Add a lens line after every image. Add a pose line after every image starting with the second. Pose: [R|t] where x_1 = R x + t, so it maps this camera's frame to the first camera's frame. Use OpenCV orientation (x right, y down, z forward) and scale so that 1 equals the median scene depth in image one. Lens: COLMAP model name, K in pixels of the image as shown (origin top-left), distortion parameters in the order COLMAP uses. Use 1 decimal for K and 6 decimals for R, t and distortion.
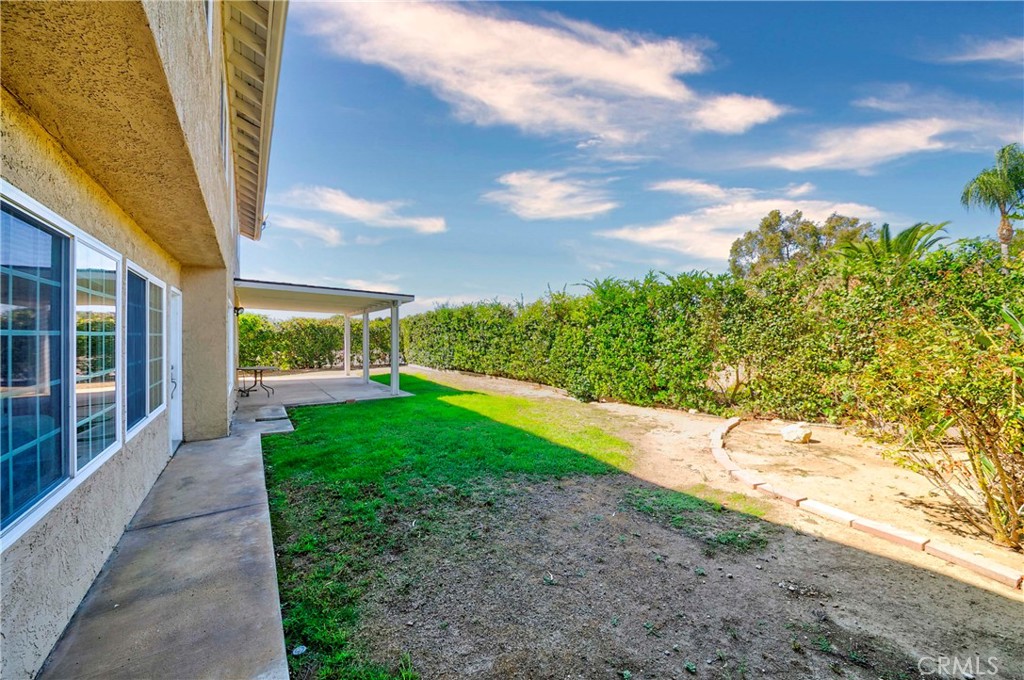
lens RADIAL K [[362.9, 0, 512.0], [0, 362.9, 340.0], [0, 0, 1]] dist [-0.000137, -0.000062]
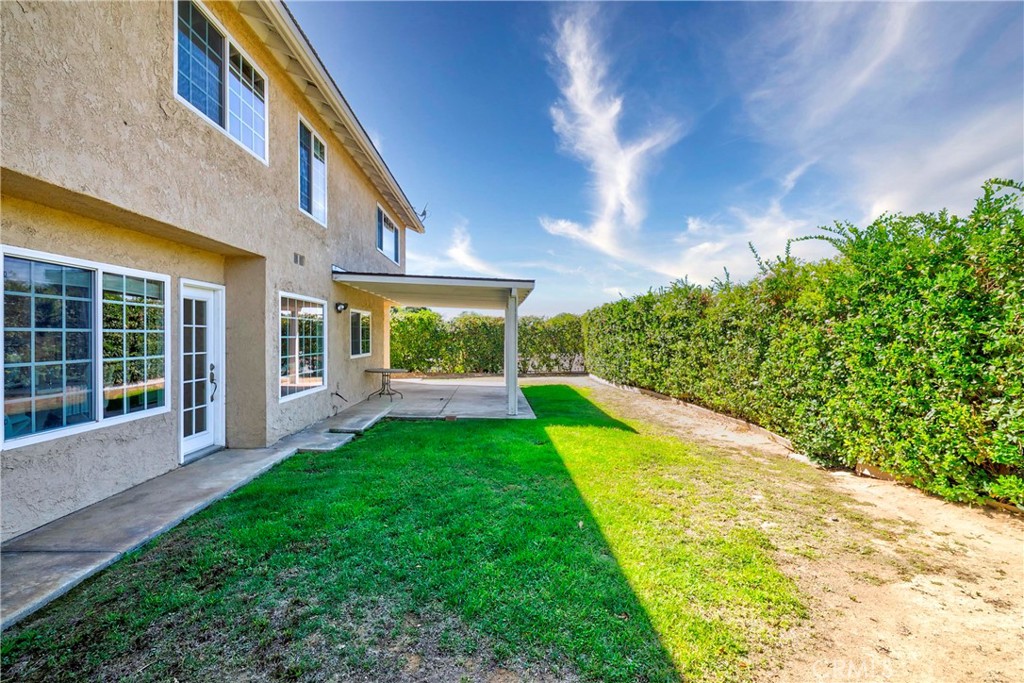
lens RADIAL K [[453.2, 0, 512.1], [0, 453.2, 346.6], [0, 0, 1]] dist [0.031050, -0.026491]
pose [[0.839521, 0.020285, -0.542949, 0.190958], [-0.015527, 0.999790, 0.013345, -0.002779], [0.543106, -0.002773, 0.839660, 0.236664]]
